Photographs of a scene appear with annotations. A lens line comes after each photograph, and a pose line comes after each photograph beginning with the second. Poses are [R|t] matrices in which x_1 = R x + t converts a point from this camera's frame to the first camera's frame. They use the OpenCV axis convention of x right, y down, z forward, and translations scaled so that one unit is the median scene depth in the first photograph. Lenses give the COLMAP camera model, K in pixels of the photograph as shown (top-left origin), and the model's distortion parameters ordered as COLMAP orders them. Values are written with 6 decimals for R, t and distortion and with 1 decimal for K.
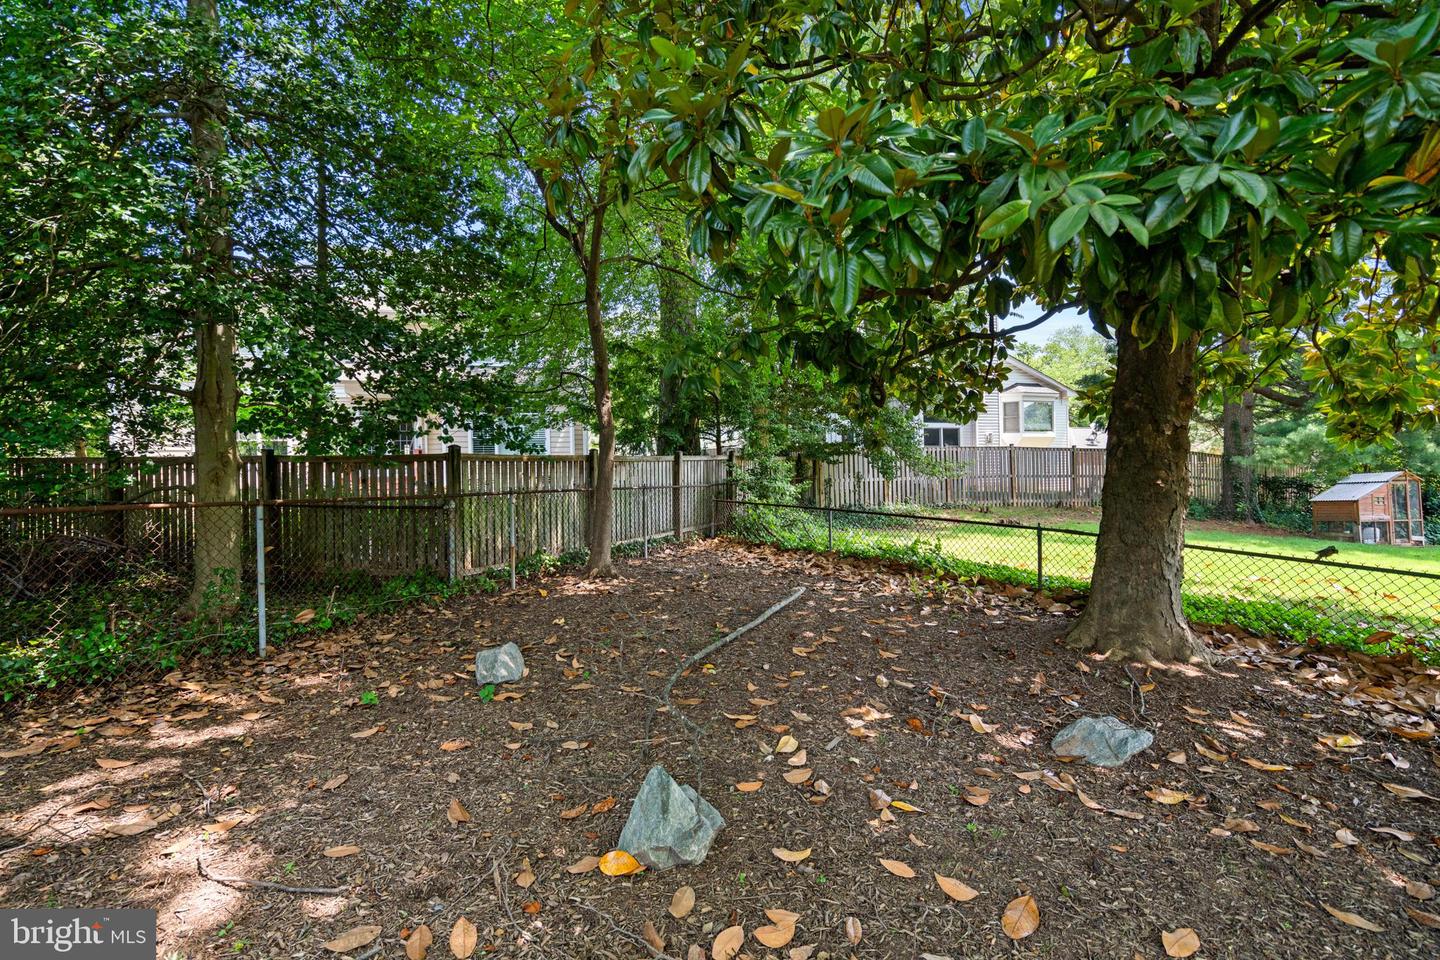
lens RADIAL K [[670.2, 0, 720.0], [0, 670.2, 480.0], [0, 0, 1]] dist [-0.002851, -0.000588]
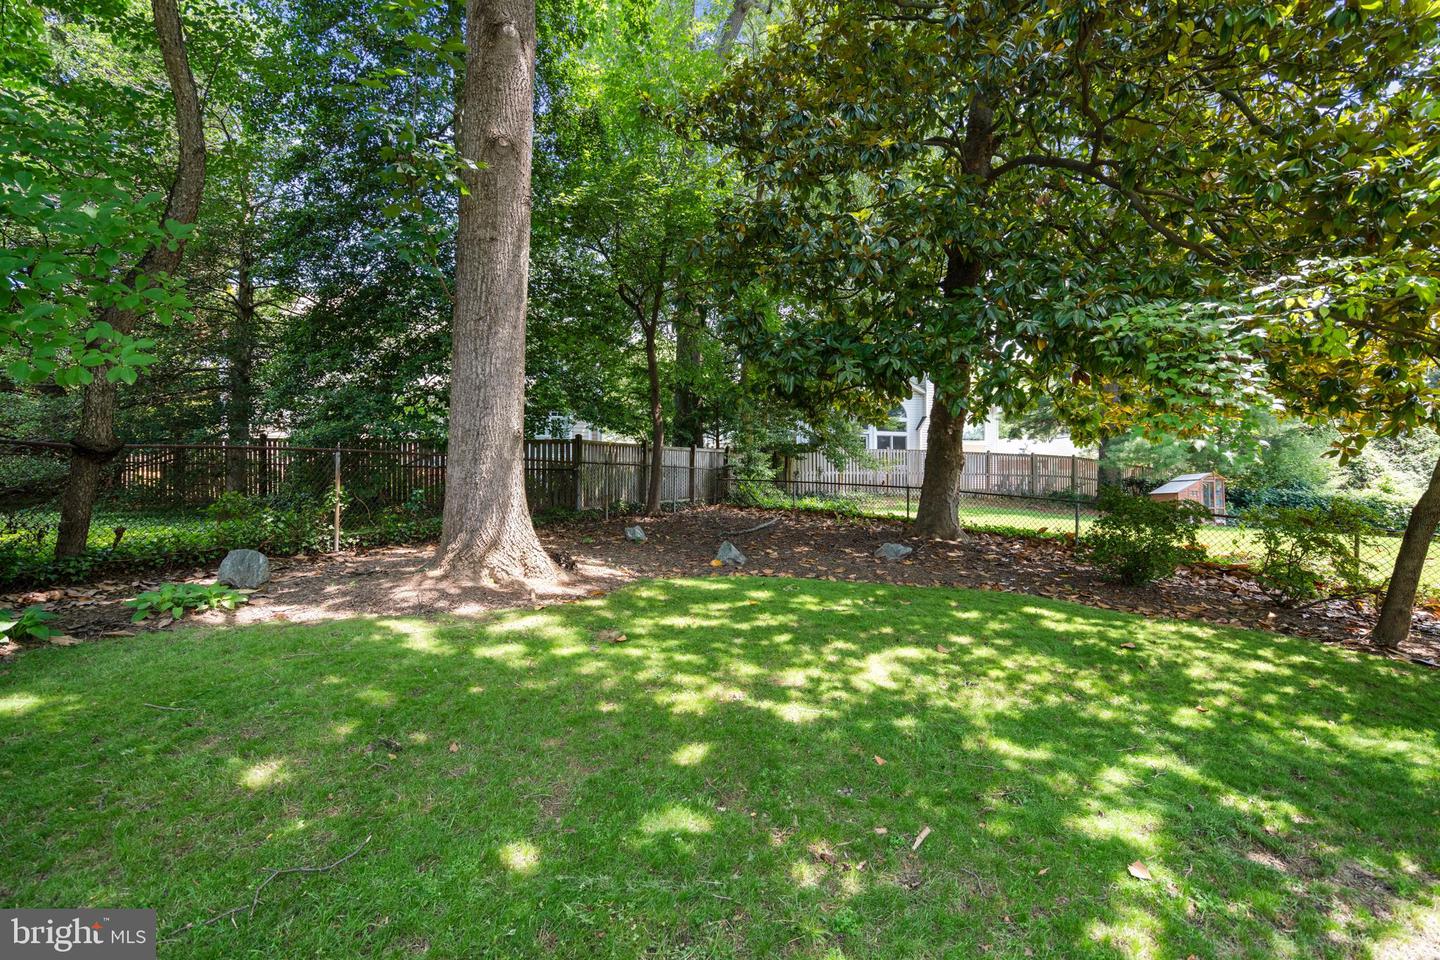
lens RADIAL K [[670.2, 0, 720.0], [0, 670.2, 480.0], [0, 0, 1]] dist [-0.002851, -0.000588]
pose [[0.999134, 0.017506, 0.037740, -0.050049], [-0.017190, 0.999815, -0.008673, 0.040292], [-0.037885, 0.008017, 0.999250, -0.408302]]
